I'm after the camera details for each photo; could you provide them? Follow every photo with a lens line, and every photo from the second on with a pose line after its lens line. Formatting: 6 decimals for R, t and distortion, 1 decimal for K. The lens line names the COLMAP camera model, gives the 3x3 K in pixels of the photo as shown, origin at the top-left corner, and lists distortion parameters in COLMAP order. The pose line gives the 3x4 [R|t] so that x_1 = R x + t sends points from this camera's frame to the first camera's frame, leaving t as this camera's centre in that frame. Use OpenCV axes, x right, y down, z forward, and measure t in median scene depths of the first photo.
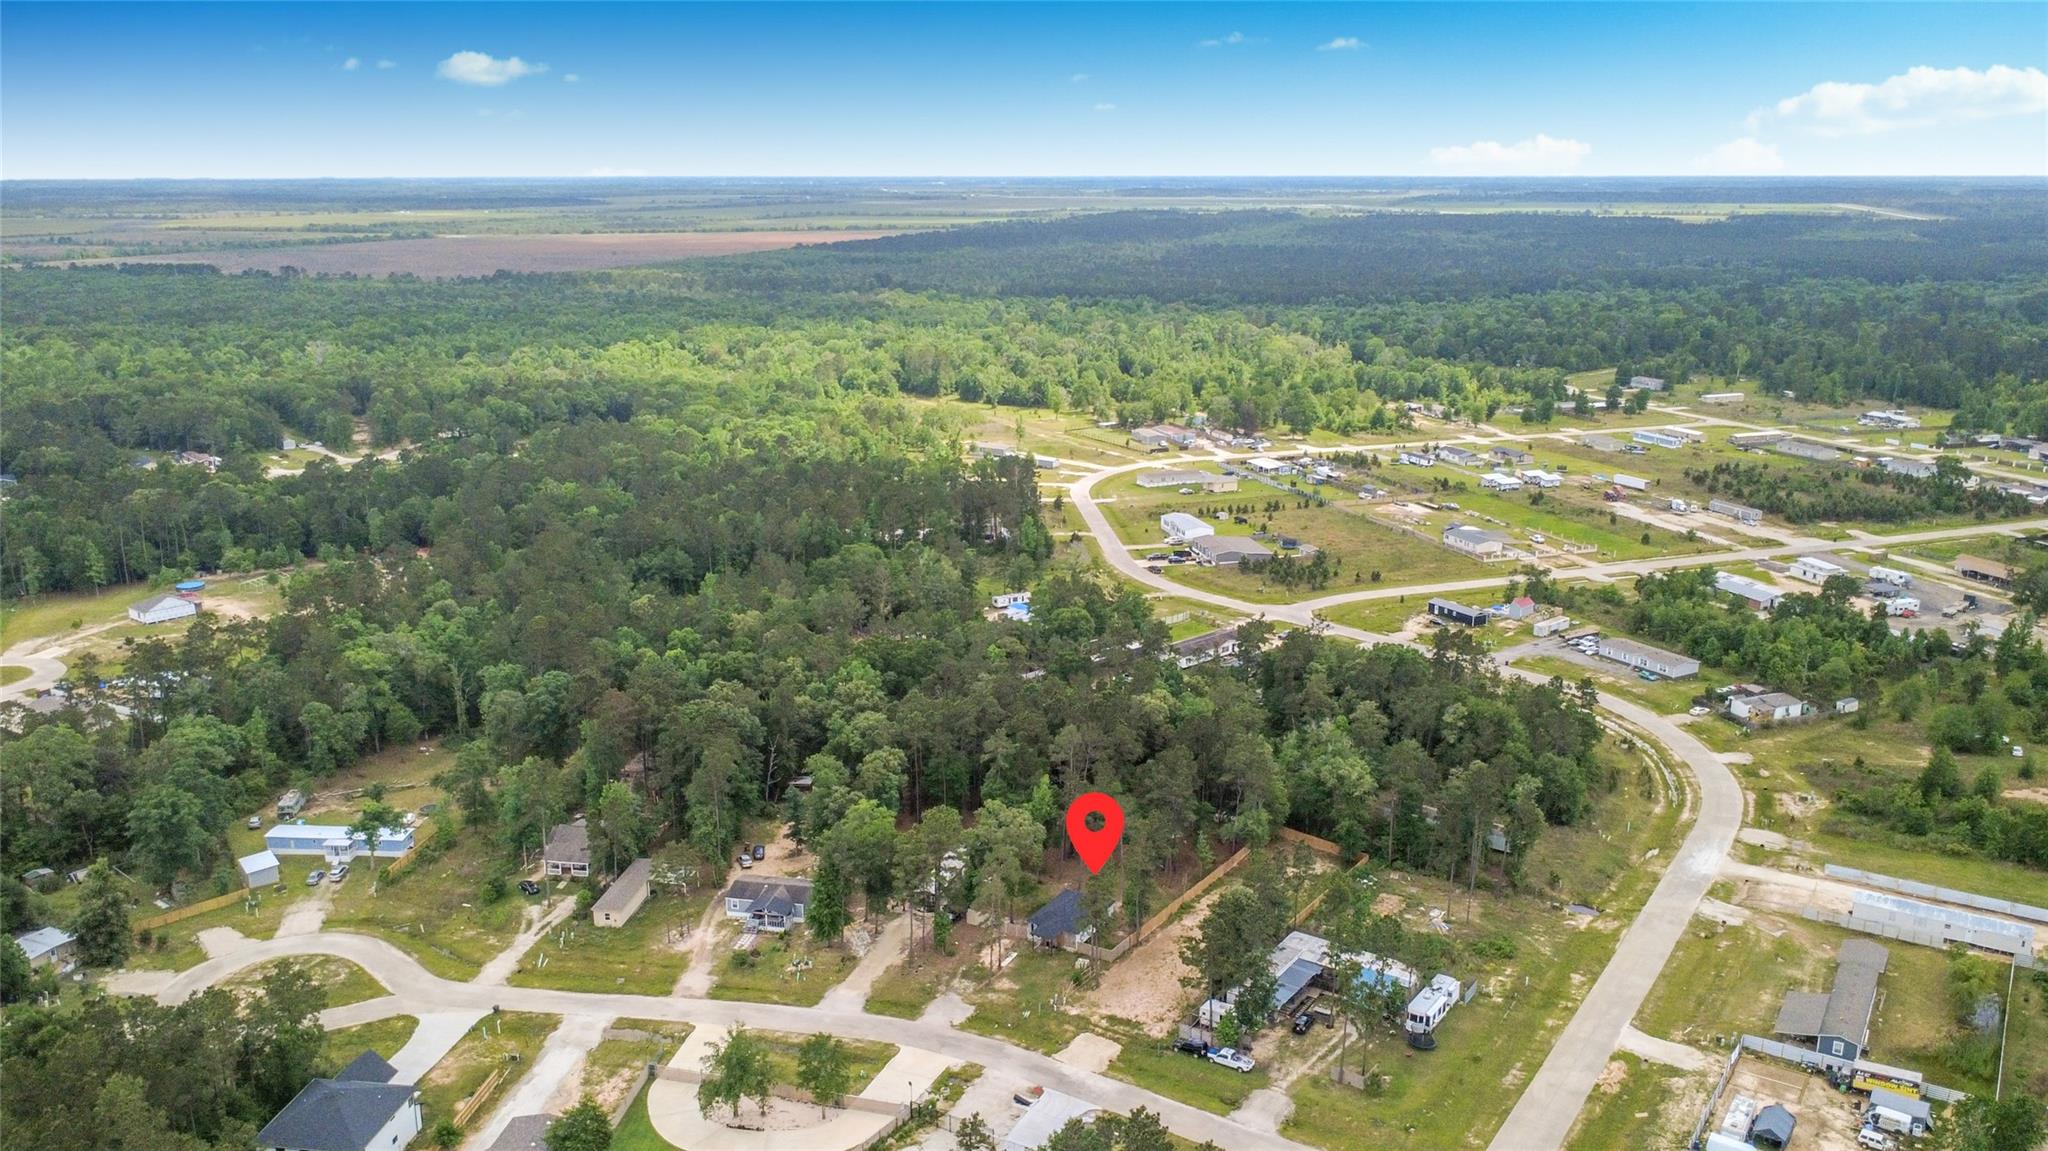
lens RADIAL K [[1606.6, 0, 1025.3], [0, 1606.6, 573.2], [0, 0, 1]] dist [0.003184, 0.000473]
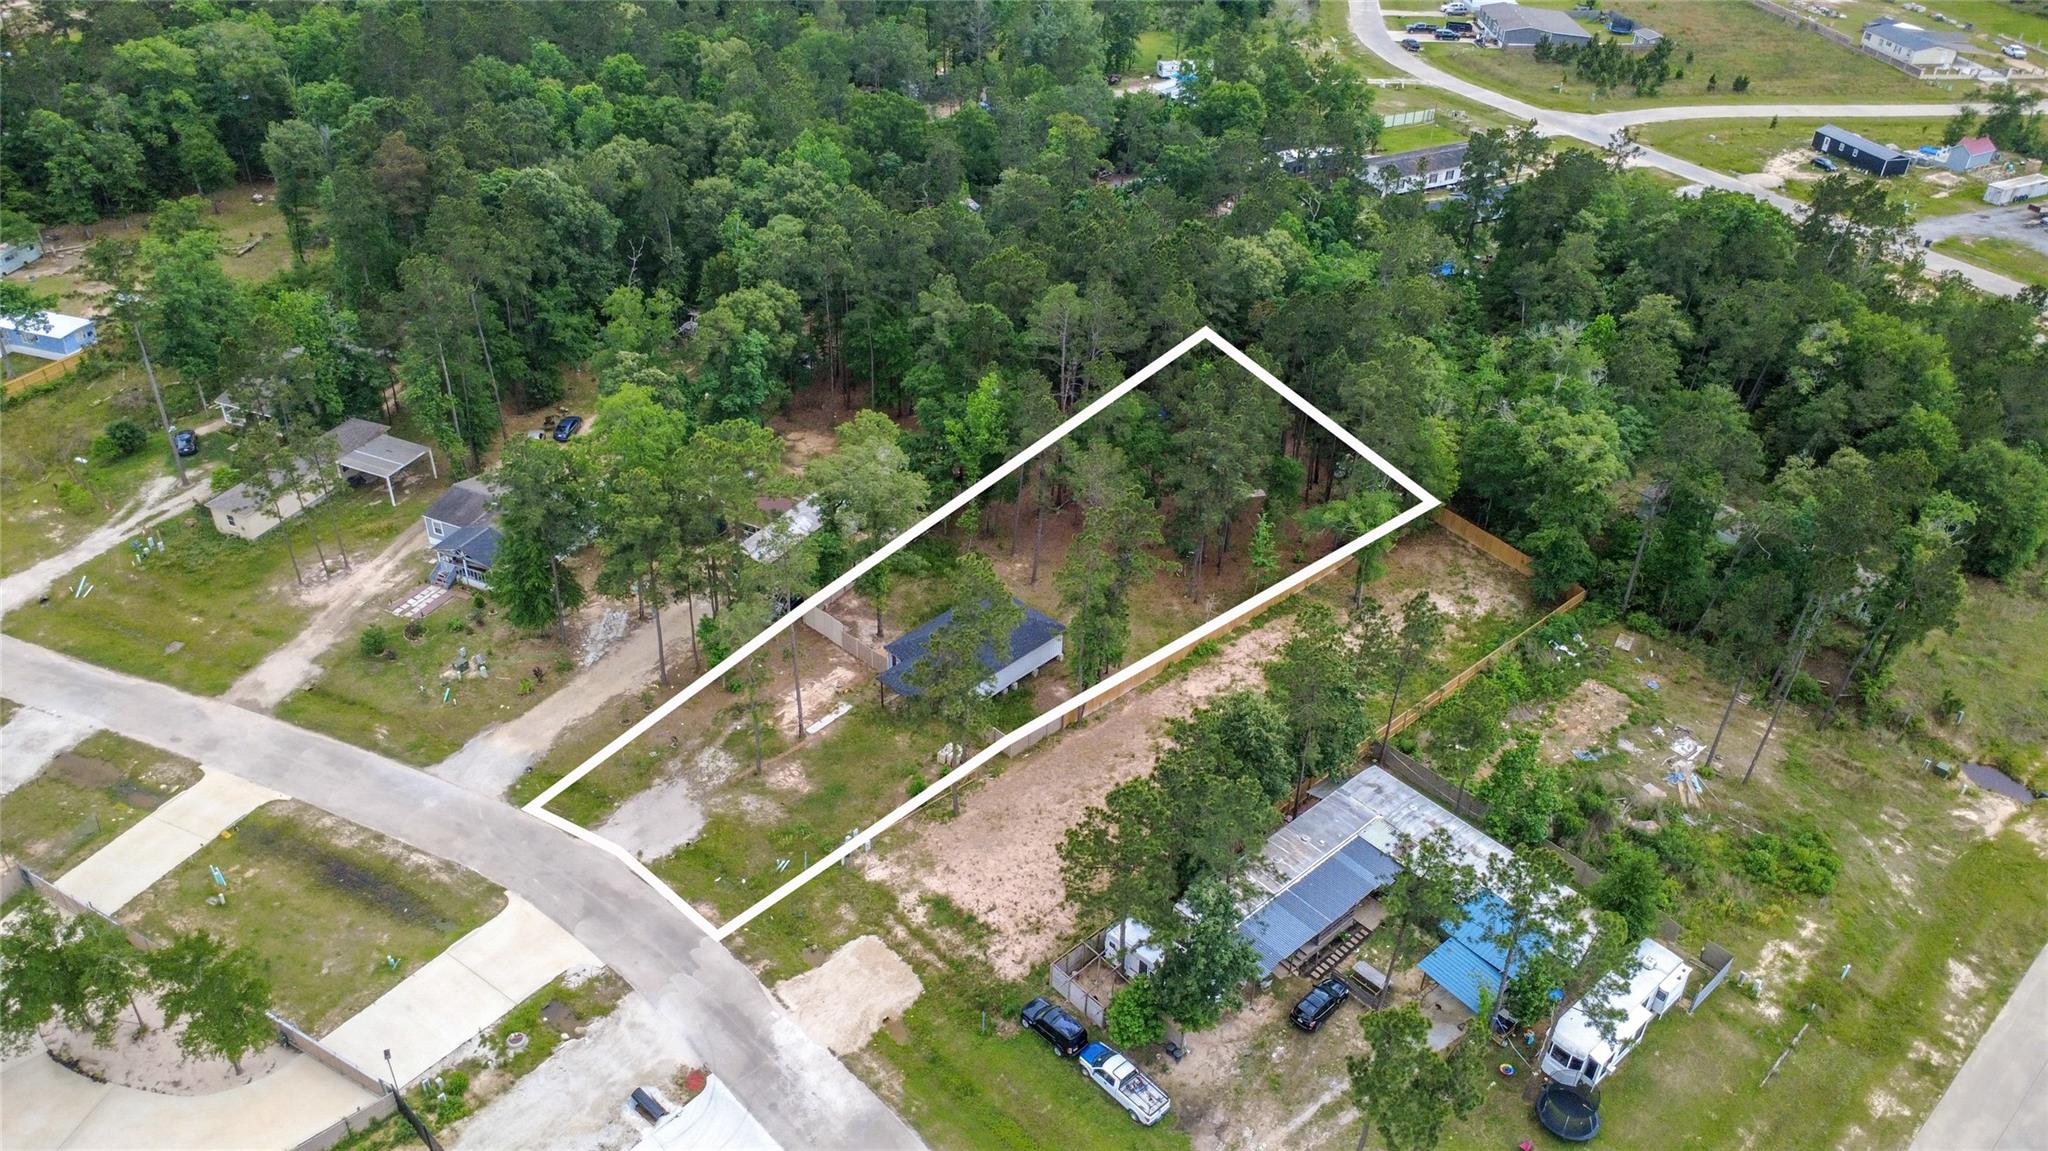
lens RADIAL K [[1487.5, 0, 1026.3], [0, 1487.5, 577.7], [0, 0, 1]] dist [0.001007, -0.000844]
pose [[0.971604, 0.154420, -0.179277, 0.122466], [-0.086682, 0.937304, 0.337561, 0.019166], [0.220163, -0.312436, 0.924074, 0.508501]]
